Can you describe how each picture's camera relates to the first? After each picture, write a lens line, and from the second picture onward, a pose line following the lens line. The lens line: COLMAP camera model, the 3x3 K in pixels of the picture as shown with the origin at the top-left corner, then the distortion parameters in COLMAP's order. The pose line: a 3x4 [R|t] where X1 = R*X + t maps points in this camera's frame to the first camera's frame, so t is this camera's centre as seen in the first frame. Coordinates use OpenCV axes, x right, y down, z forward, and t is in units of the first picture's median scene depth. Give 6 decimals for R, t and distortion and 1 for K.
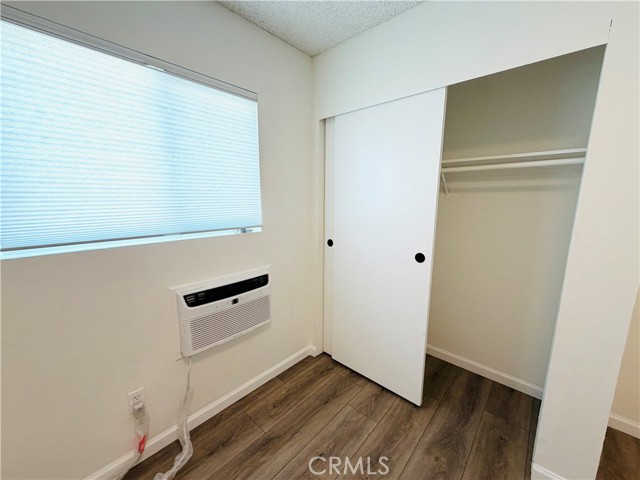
lens RADIAL K [[254.9, 0, 324.3], [0, 254.9, 235.8], [0, 0, 1]] dist [0.000300, -0.000232]
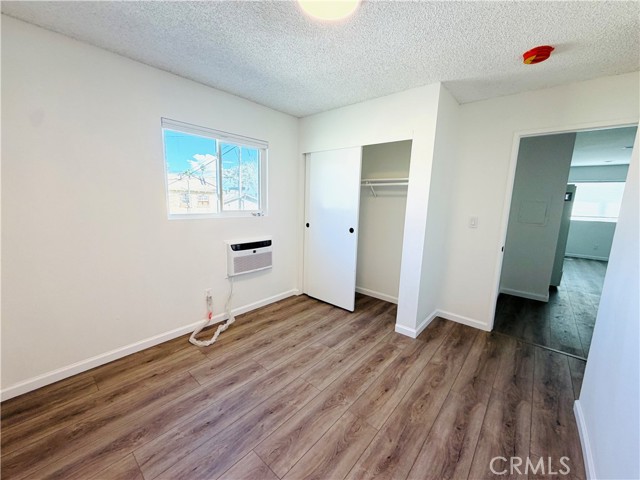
lens RADIAL K [[254.9, 0, 322.4], [0, 254.9, 237.7], [0, 0, 1]] dist [0.000300, -0.000232]
pose [[0.999639, 0.017950, 0.019993, 0.110124], [-0.017816, 0.999818, -0.006864, 0.151675], [-0.020113, 0.006505, 0.999777, -0.869598]]
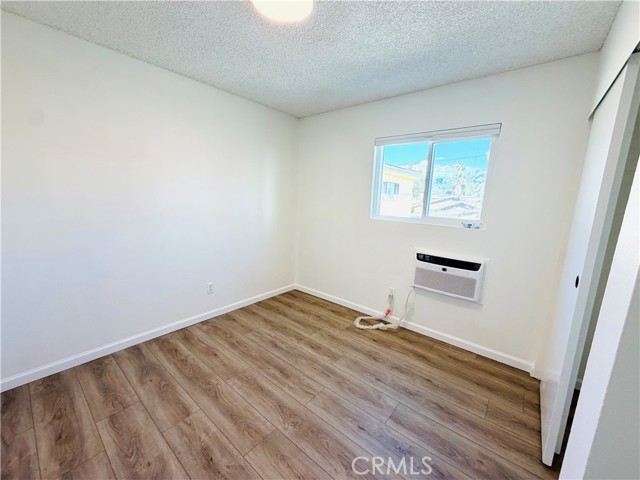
lens RADIAL K [[254.9, 0, 318.0], [0, 254.9, 238.7], [0, 0, 1]] dist [0.000300, -0.000232]
pose [[0.032496, 0.161020, -0.986416, 1.059868], [-0.189066, 0.970109, 0.152129, -0.011462], [0.981427, 0.181554, 0.061968, 0.121169]]
